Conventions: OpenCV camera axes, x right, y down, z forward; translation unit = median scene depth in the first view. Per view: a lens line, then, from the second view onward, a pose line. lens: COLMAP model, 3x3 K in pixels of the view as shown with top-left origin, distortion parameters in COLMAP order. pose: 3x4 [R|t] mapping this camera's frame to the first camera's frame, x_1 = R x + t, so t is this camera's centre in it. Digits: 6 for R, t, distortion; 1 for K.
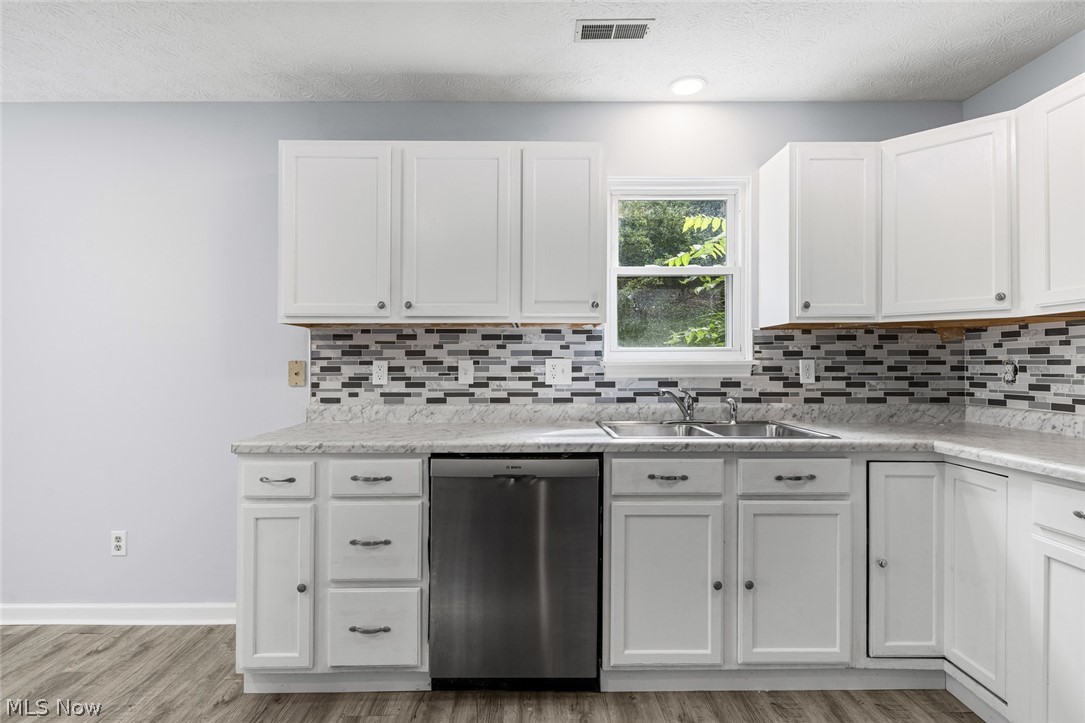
lens RADIAL K [[539.1, 0, 541.1], [0, 539.1, 361.0], [0, 0, 1]] dist [0.012765, -0.004690]
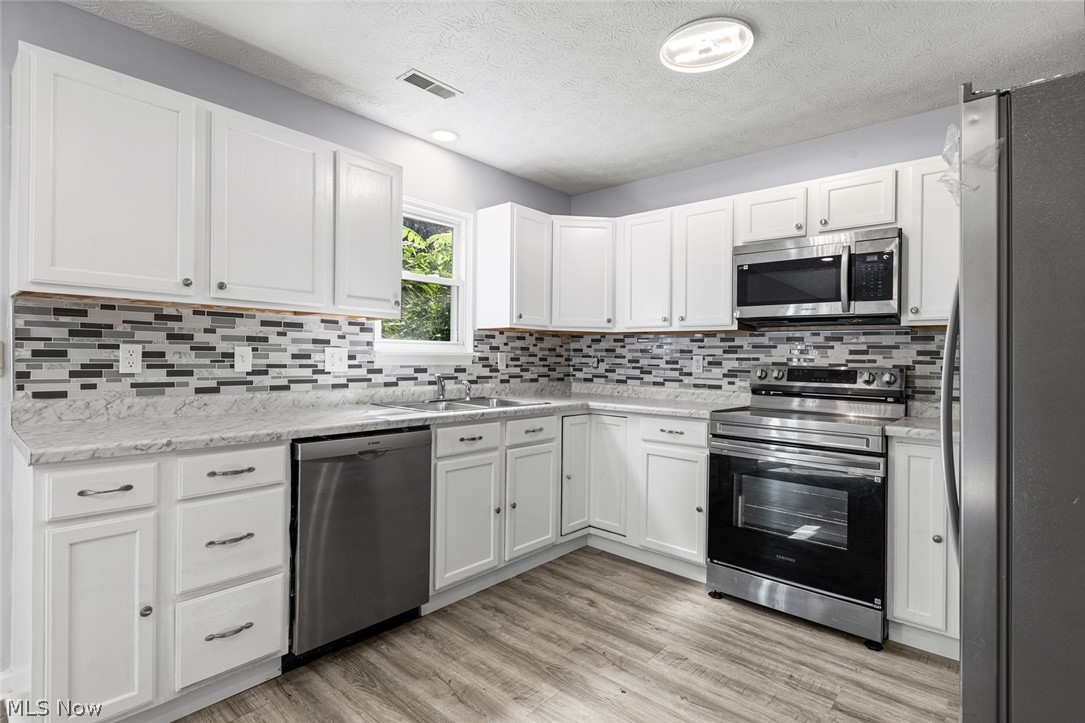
lens RADIAL K [[539.1, 0, 533.4], [0, 539.1, 353.4], [0, 0, 1]] dist [0.012765, -0.004690]
pose [[0.669668, 0.017486, 0.742454, -0.552944], [-0.024060, 0.999709, -0.001843, 0.000164], [-0.742270, -0.016629, 0.669894, -0.015110]]
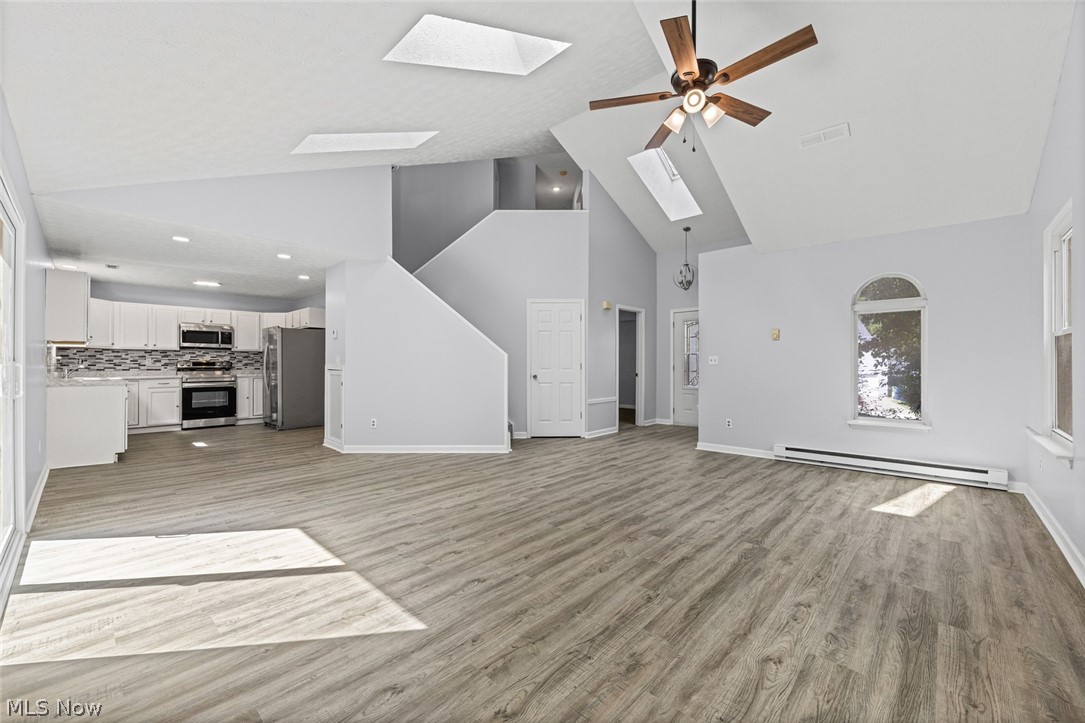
lens RADIAL K [[433.5, 0, 551.0], [0, 433.5, 363.2], [0, 0, 1]] dist [0.012373, -0.002649]
pose [[-0.740670, 0.004762, 0.671852, -3.527902], [-0.003053, 0.999941, -0.010453, 0.053284], [-0.671862, -0.009794, -0.740612, 1.040841]]
